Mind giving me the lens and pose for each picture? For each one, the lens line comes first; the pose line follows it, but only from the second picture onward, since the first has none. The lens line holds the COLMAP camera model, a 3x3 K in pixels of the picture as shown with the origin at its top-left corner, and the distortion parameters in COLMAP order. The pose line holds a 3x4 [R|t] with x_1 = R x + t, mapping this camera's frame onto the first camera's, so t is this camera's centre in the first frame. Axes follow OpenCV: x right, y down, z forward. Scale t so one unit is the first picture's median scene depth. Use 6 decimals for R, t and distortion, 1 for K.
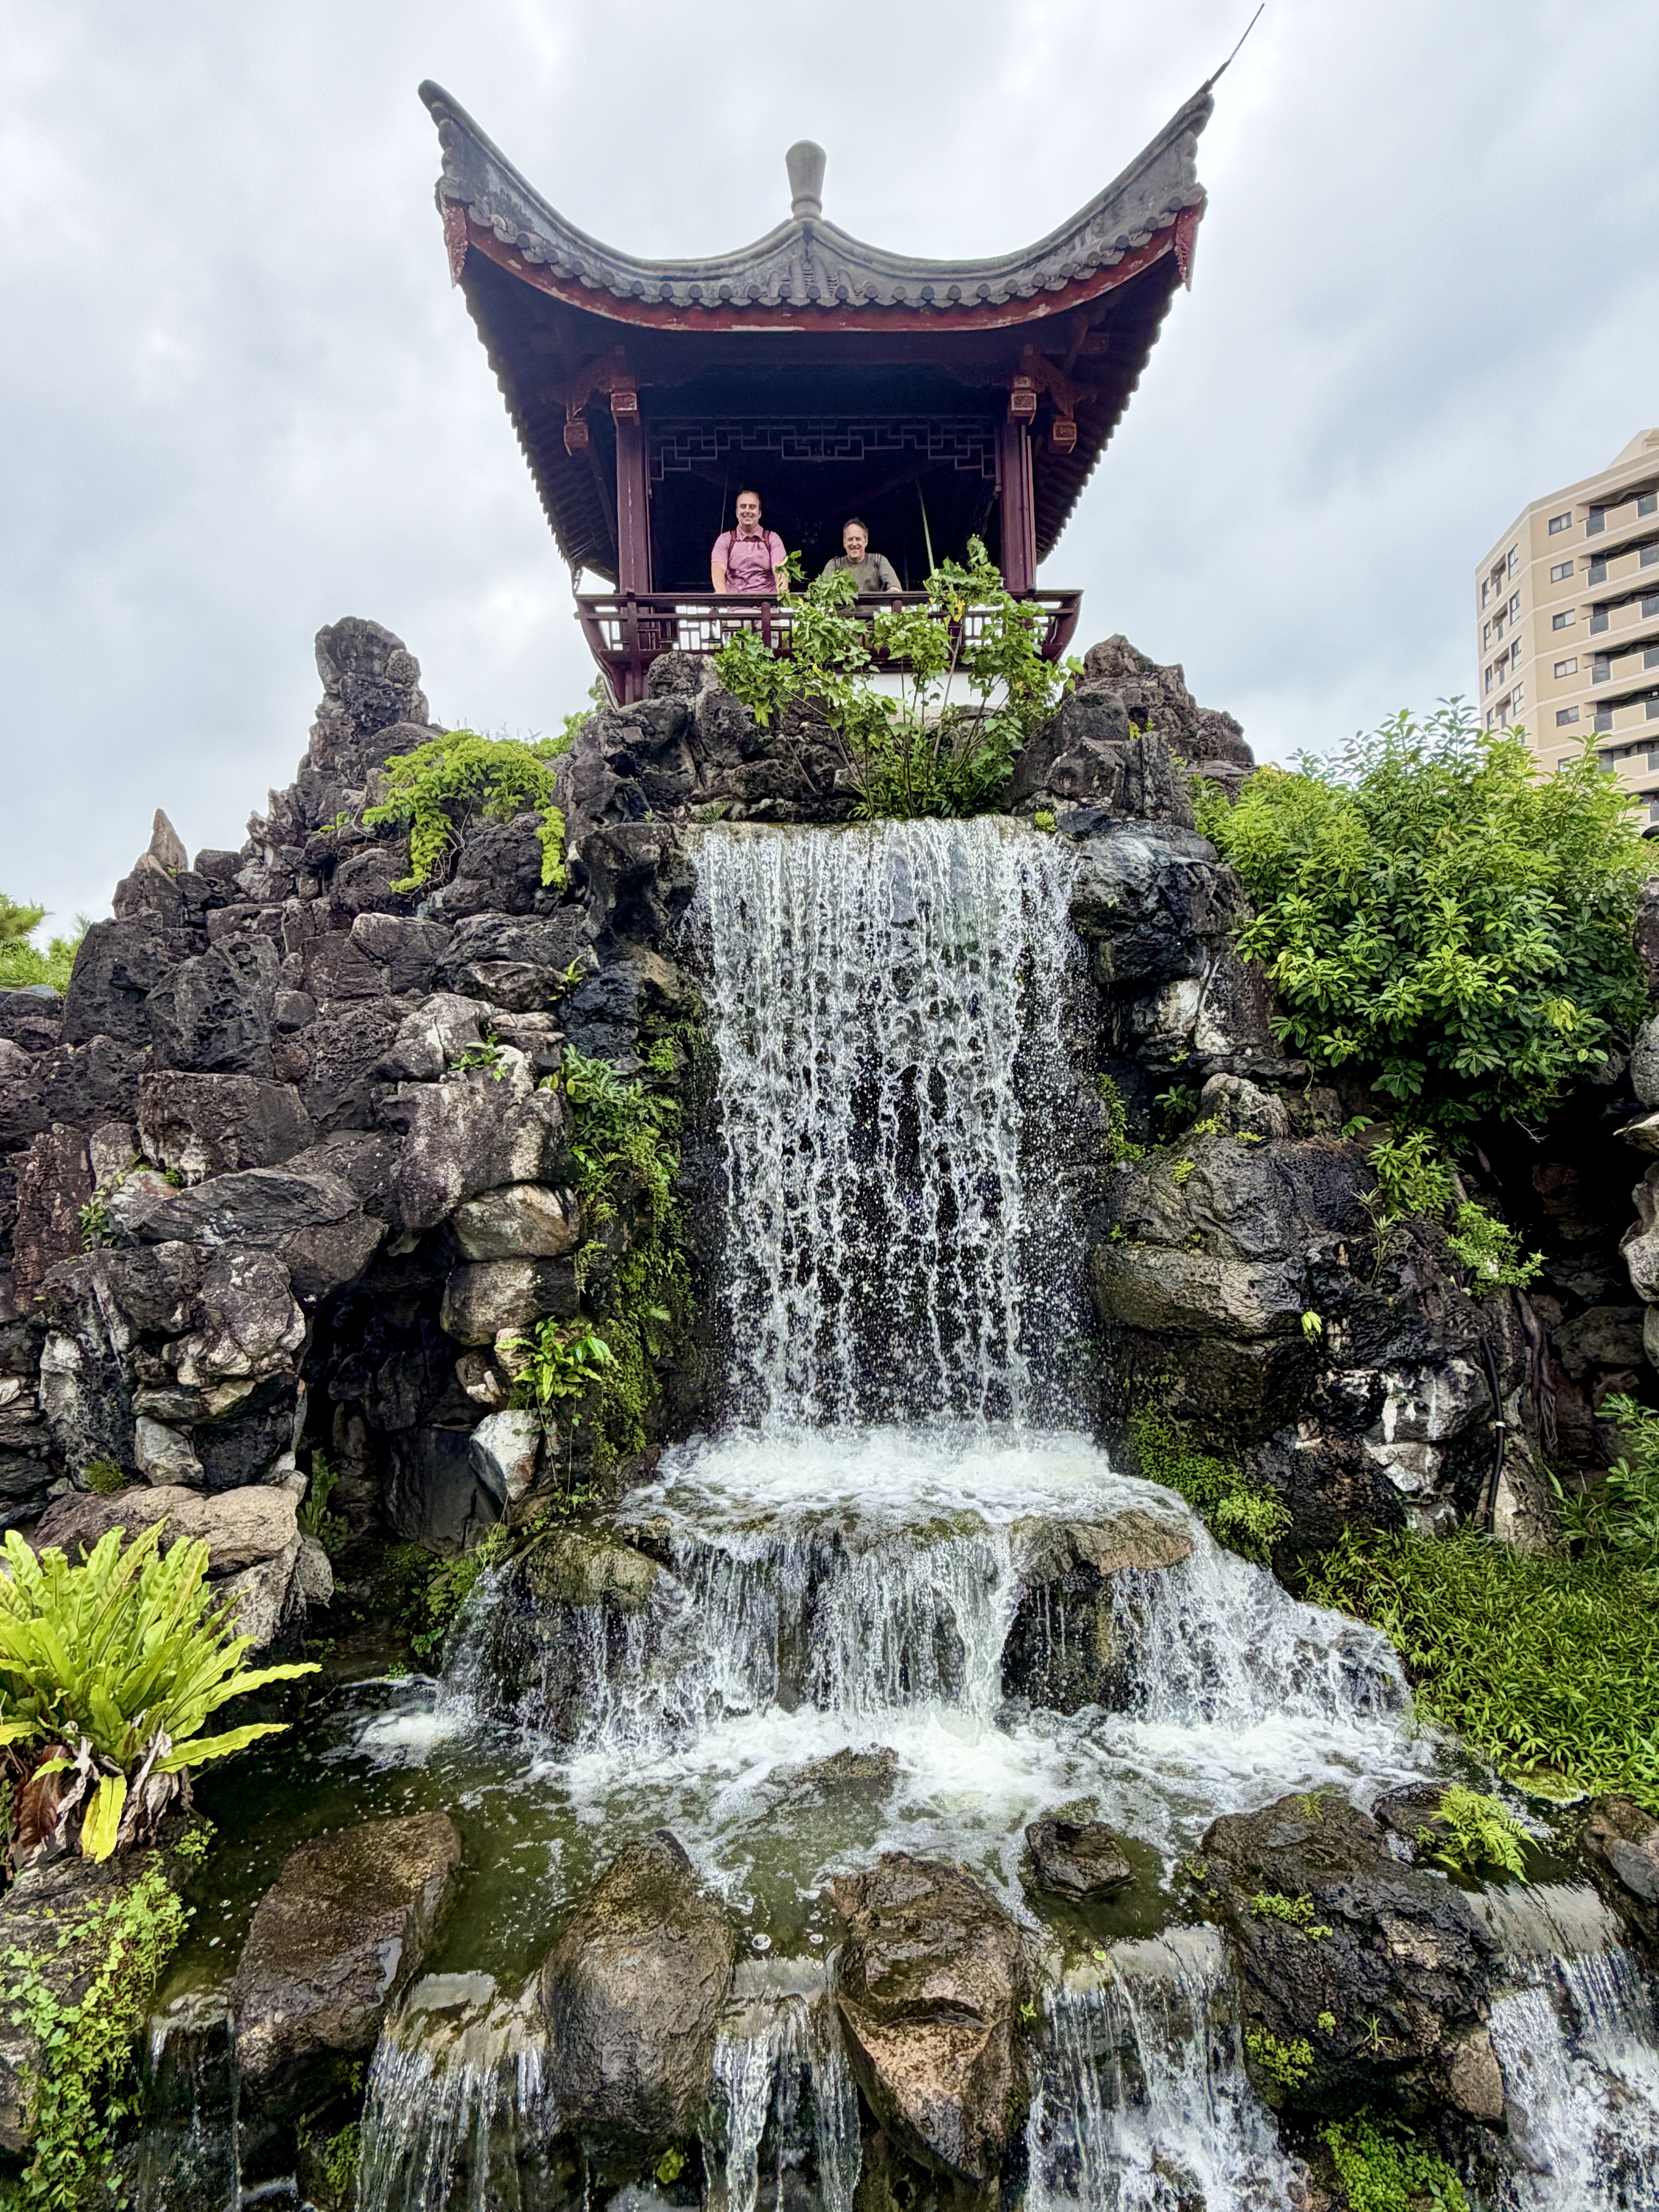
lens RADIAL K [[1221.8, 0, 836.0], [0, 1221.8, 1107.0], [0, 0, 1]] dist [-0.001040, 0.000568]
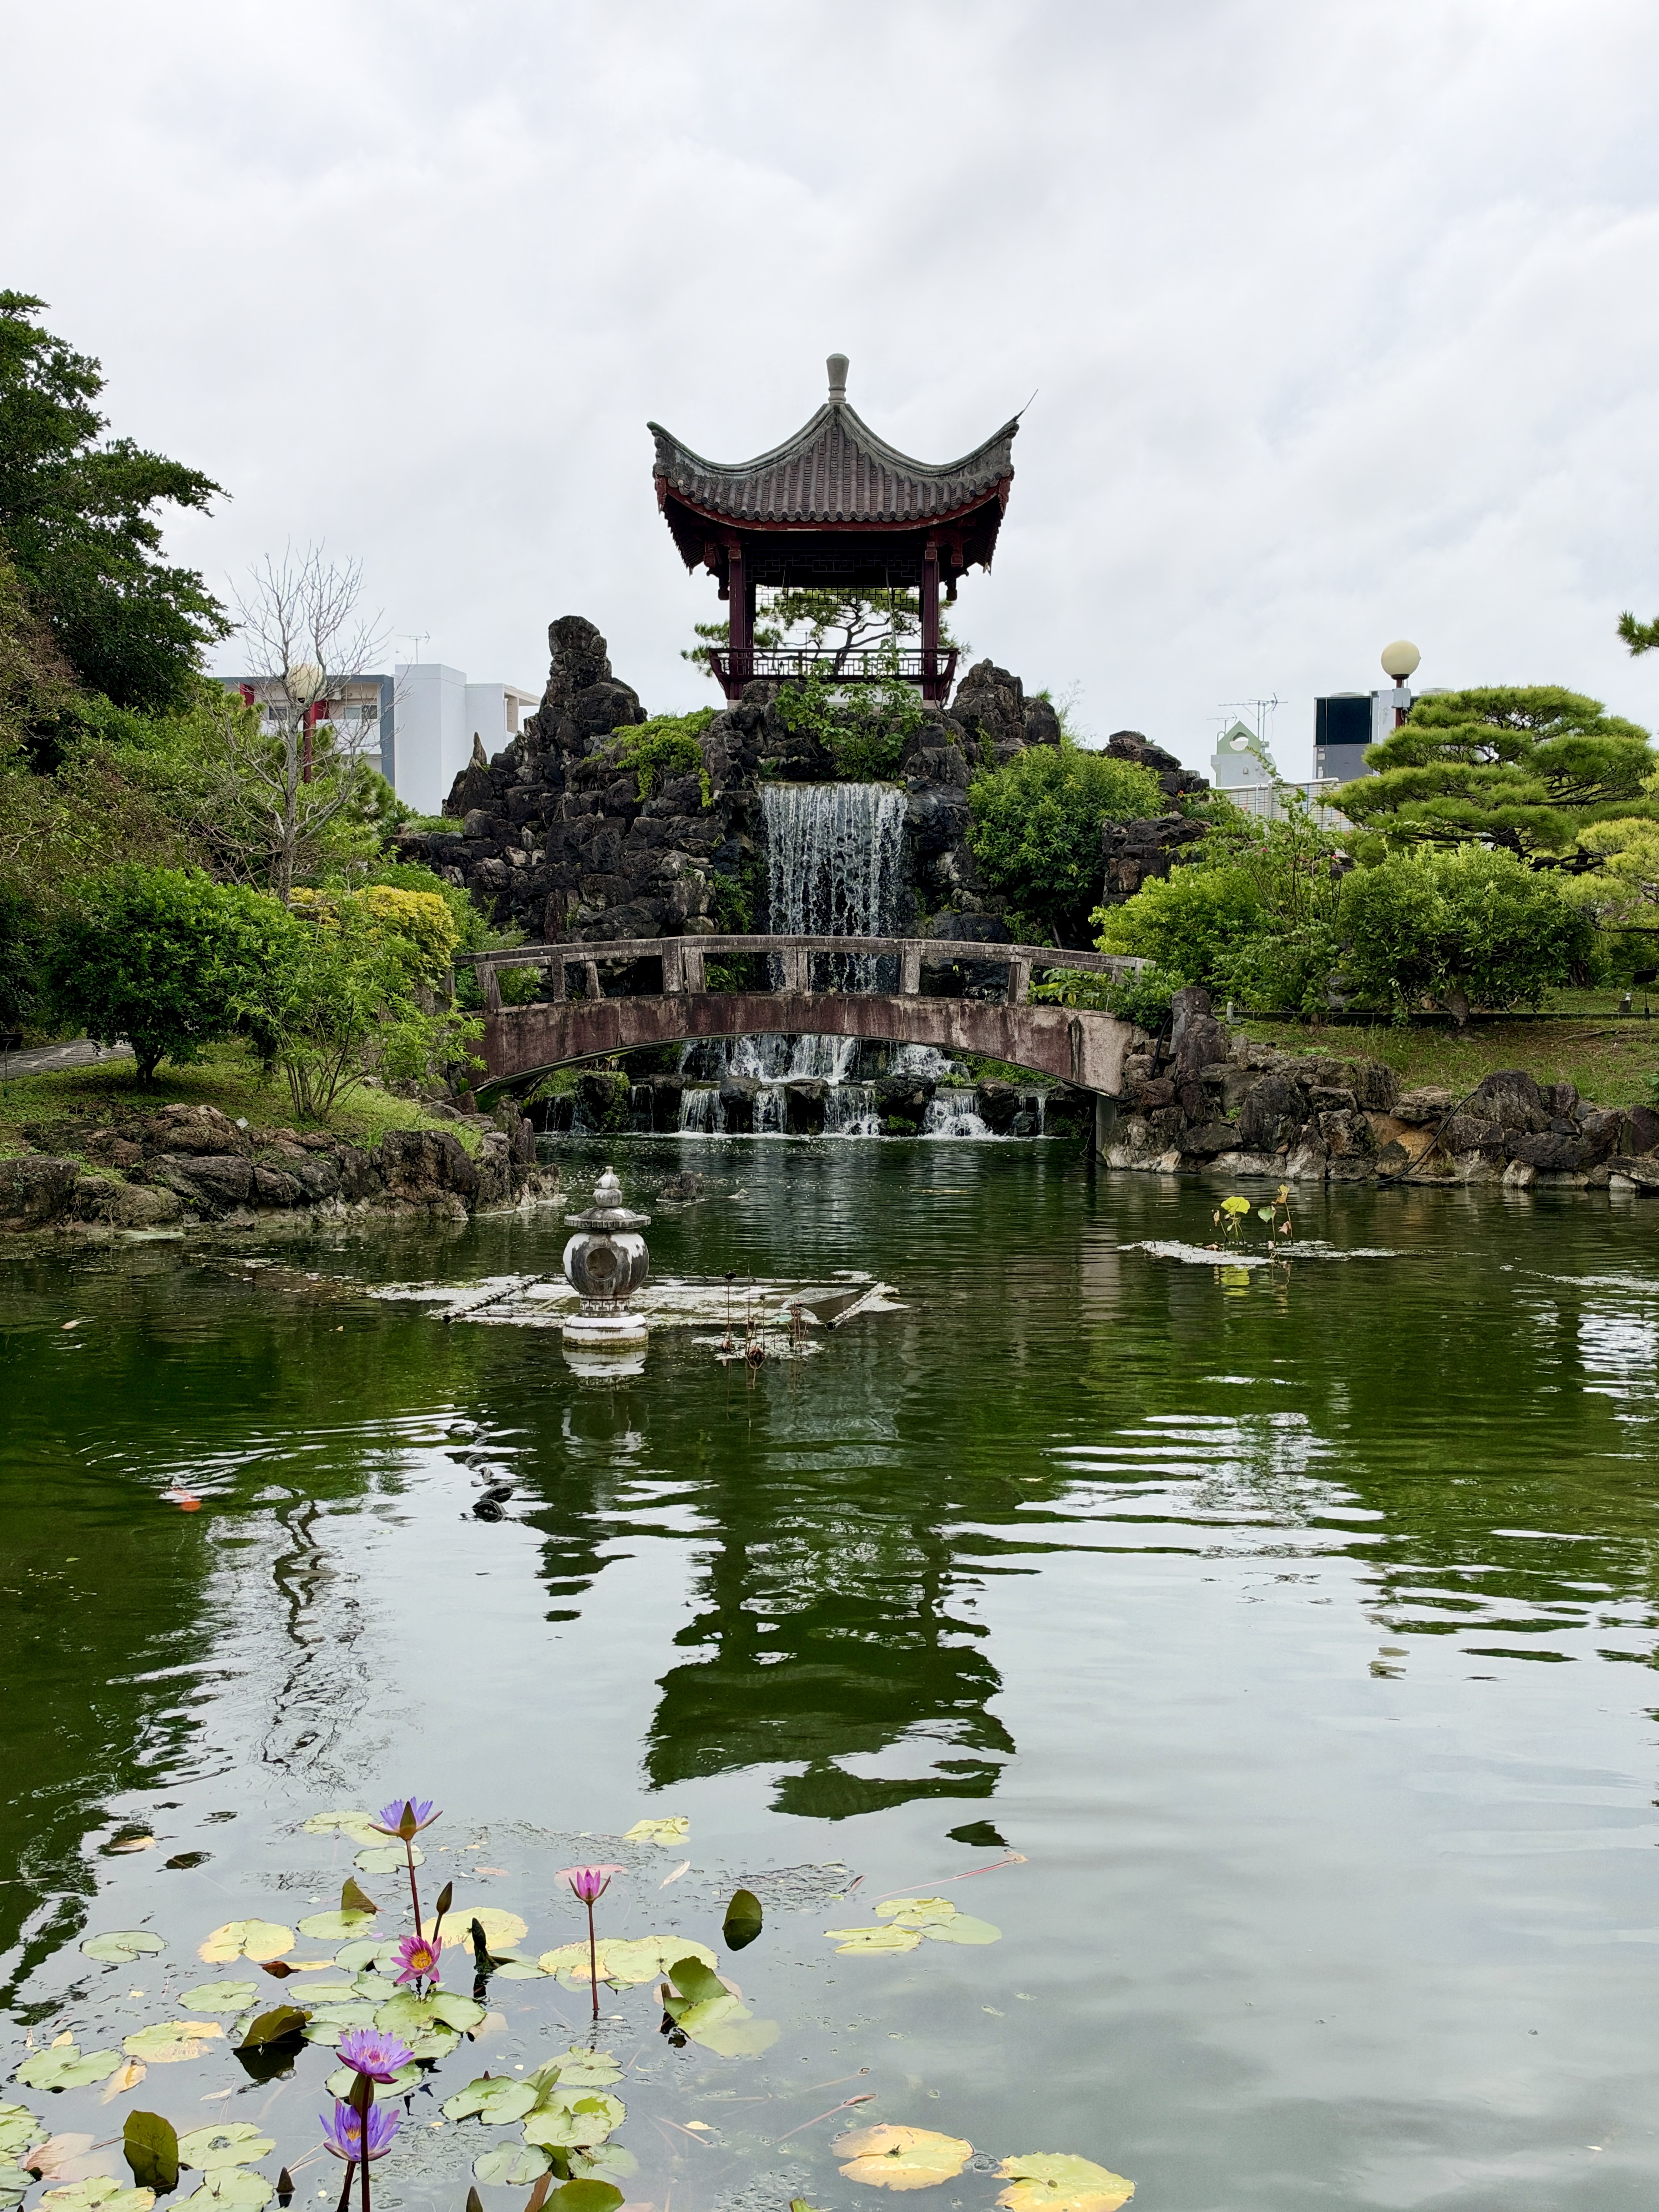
lens RADIAL K [[2448.9, 0, 823.5], [0, 2448.9, 1109.7], [0, 0, 1]] dist [0.144179, 0.000000]
pose [[0.995812, 0.039190, -0.082597, 0.460042], [-0.035364, 0.998255, 0.047285, 0.199950], [0.084306, -0.044166, 0.995461, -4.105016]]
